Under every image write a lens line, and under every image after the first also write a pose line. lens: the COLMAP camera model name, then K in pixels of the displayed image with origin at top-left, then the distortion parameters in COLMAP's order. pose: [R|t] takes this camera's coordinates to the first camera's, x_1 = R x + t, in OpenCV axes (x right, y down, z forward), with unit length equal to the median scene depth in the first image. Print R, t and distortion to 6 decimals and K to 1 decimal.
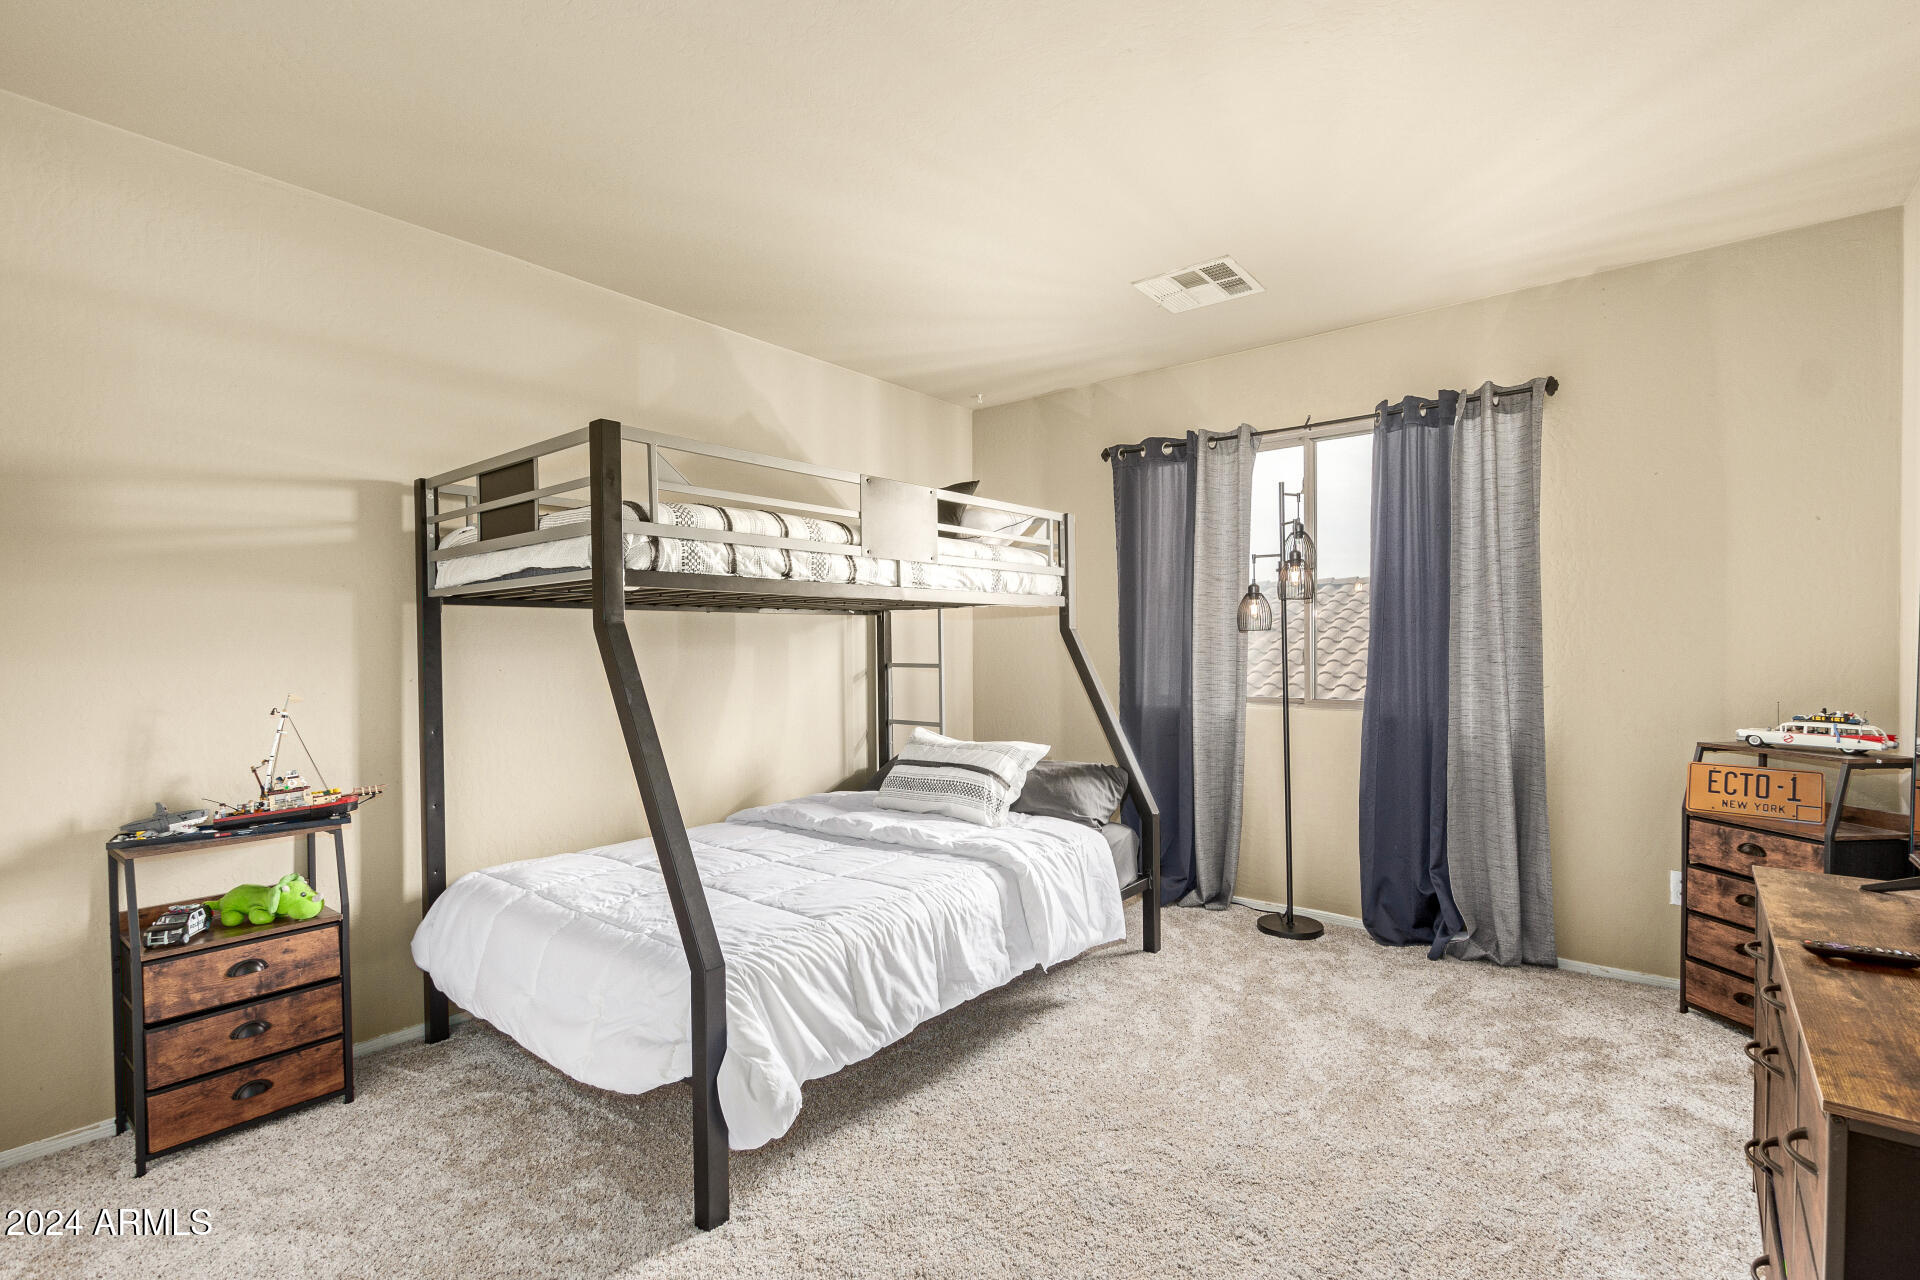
lens RADIAL K [[875.2, 0, 964.5], [0, 875.2, 647.2], [0, 0, 1]] dist [0.006905, -0.003598]
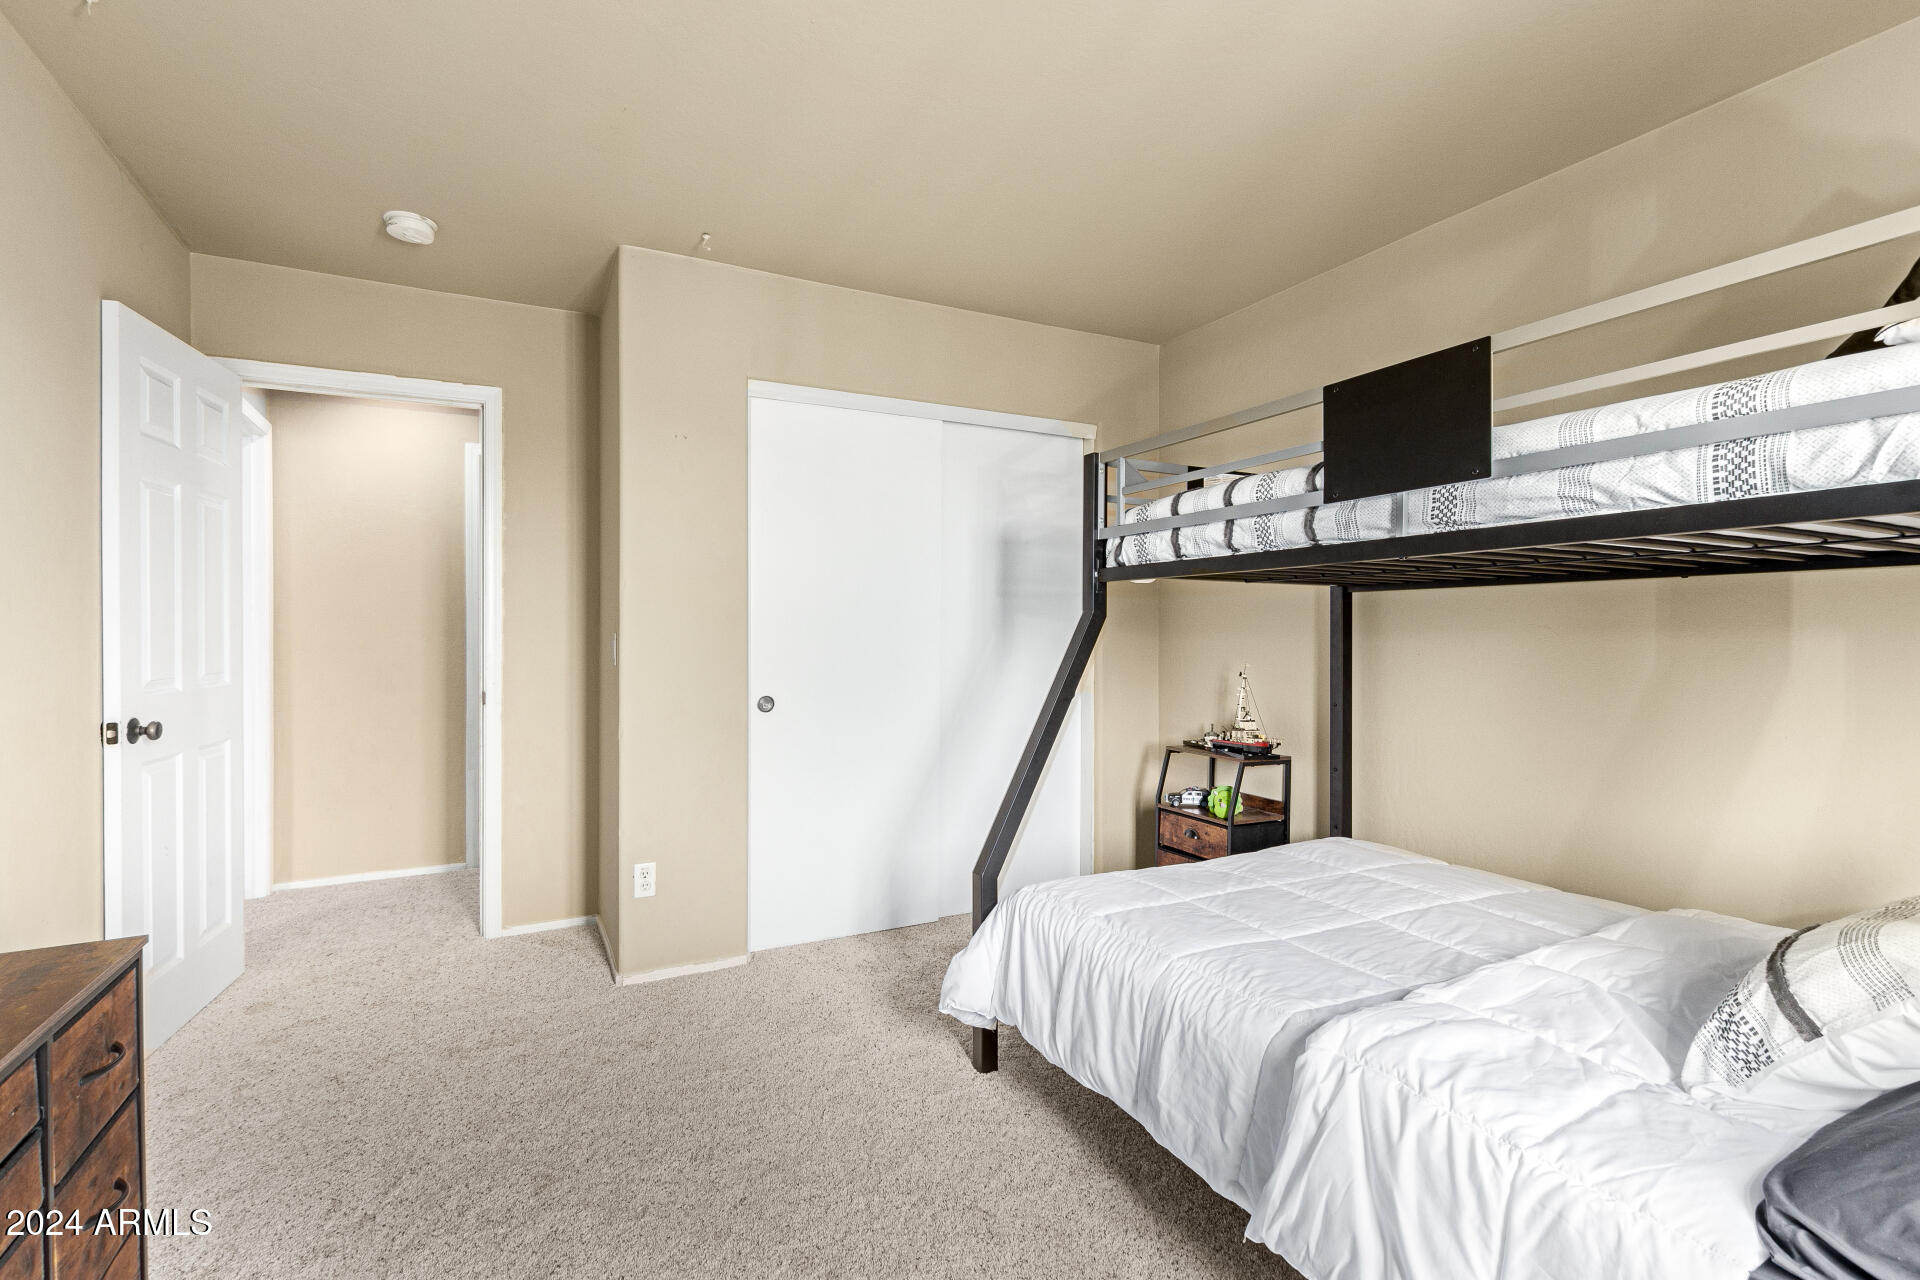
lens RADIAL K [[875.2, 0, 964.3], [0, 875.2, 633.2], [0, 0, 1]] dist [0.006905, -0.003598]
pose [[-0.385938, 0.013024, -0.922433, 0.732331], [-0.003304, 0.999874, 0.015500, -0.014769], [0.922519, 0.009030, -0.385846, 1.160995]]
